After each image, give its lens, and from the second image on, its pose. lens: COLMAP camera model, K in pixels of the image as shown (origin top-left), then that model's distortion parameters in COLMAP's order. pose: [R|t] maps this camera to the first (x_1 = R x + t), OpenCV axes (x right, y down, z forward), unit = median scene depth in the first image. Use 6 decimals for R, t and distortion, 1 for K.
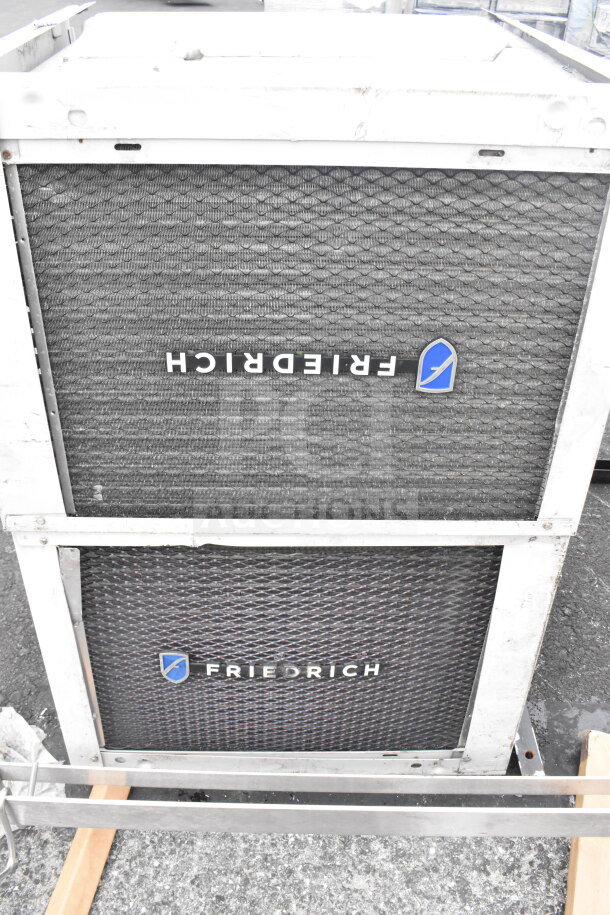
lens RADIAL K [[831.2, 0, 307.5], [0, 831.2, 455.4], [0, 0, 1]] dist [-0.061738, -0.015985]
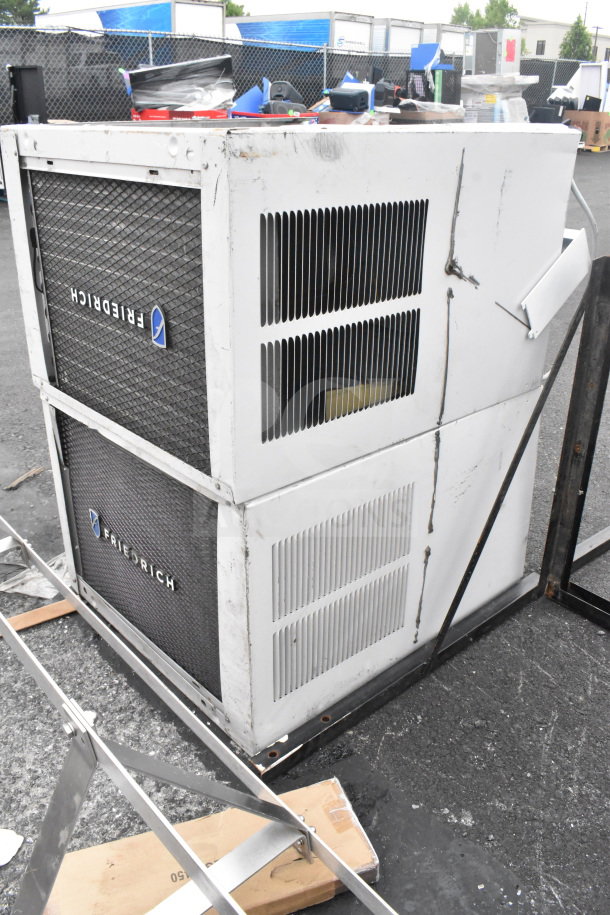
lens RADIAL K [[799.1, 0, 303.1], [0, 799.1, 456.7], [0, 0, 1]] dist [-0.061981, -0.000767]
pose [[0.639442, 0.291961, -0.711247, 1.045098], [-0.415007, 0.909818, 0.000364, -0.006100], [0.647212, 0.294940, 0.702942, 0.207773]]
